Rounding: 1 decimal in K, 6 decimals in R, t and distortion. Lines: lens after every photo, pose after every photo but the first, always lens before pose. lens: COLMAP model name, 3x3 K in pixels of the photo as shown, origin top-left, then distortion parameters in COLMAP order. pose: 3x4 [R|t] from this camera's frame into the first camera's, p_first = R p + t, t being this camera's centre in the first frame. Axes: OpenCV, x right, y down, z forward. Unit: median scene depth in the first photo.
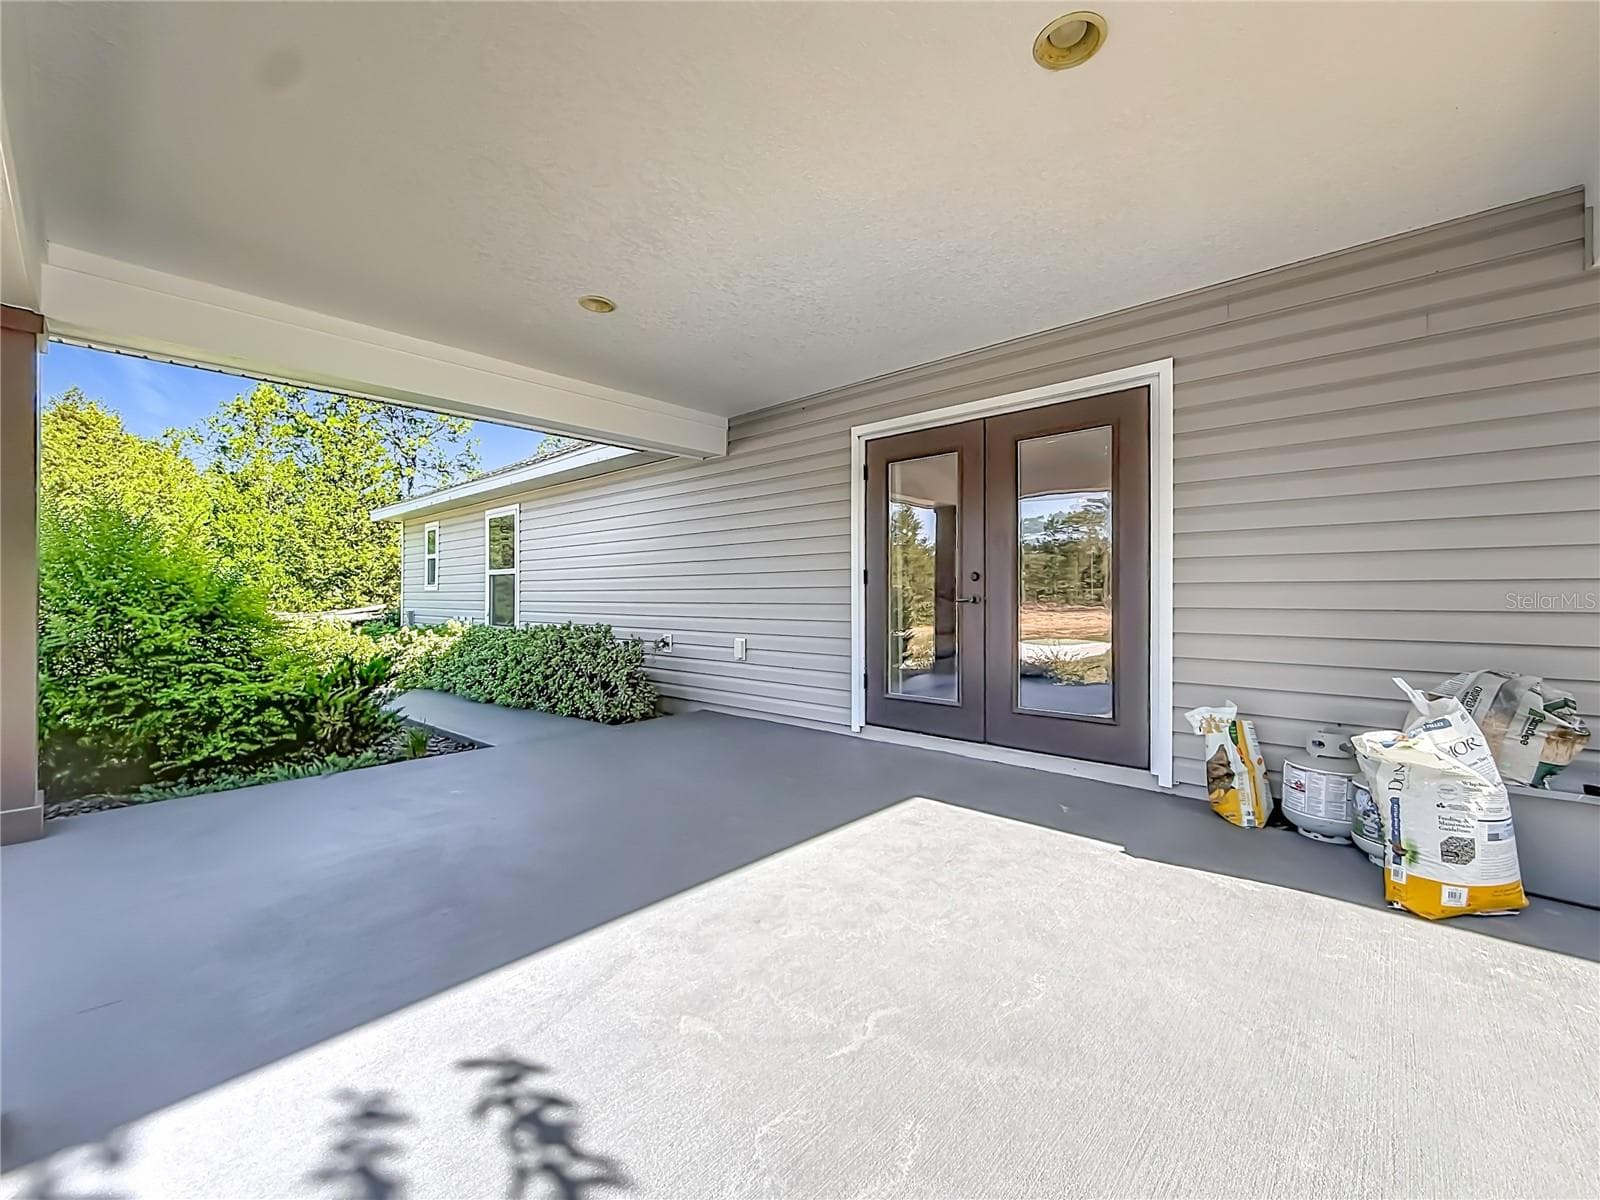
lens RADIAL K [[690.8, 0, 800.0], [0, 690.8, 600.0], [0, 0, 1]] dist [0.000177, -0.000027]
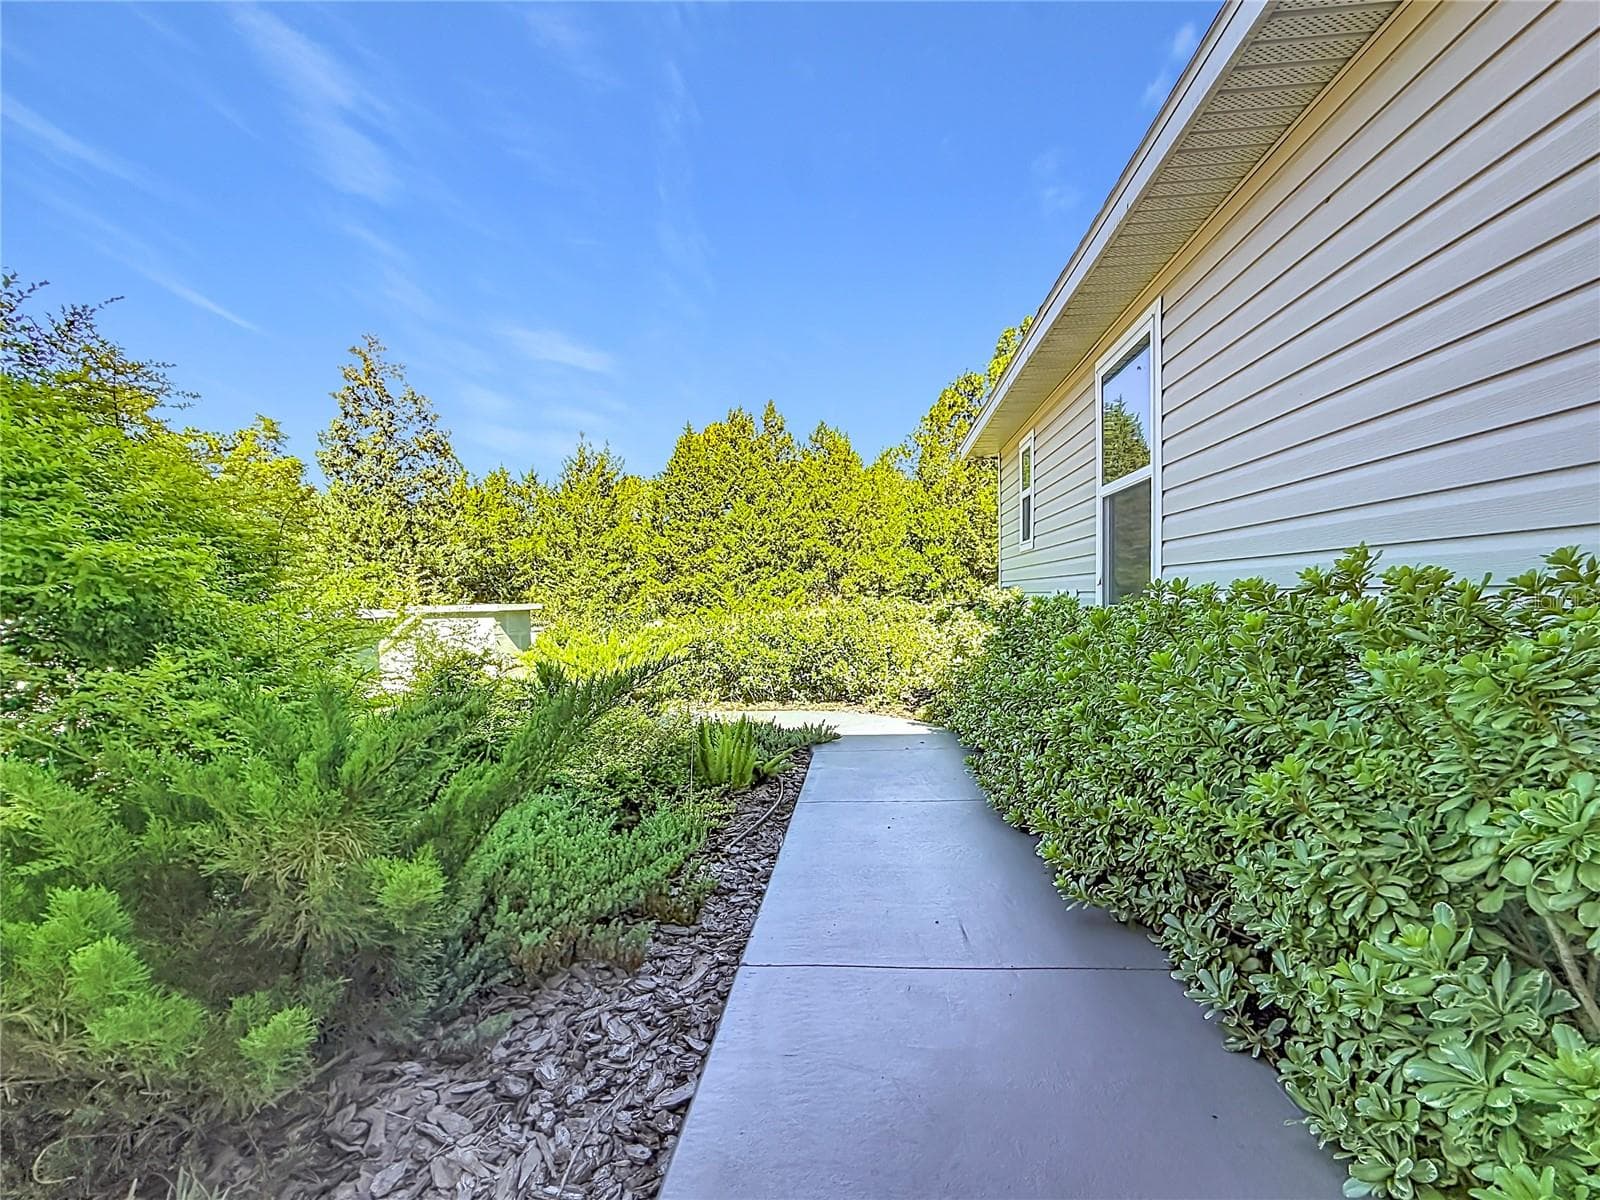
lens RADIAL K [[690.8, 0, 800.0], [0, 690.8, 600.0], [0, 0, 1]] dist [0.000177, -0.000027]
pose [[0.598022, -0.008972, -0.801429, -0.072616], [0.013605, 0.999907, -0.001042, 0.011181], [0.801364, -0.010280, 0.598089, 0.203144]]
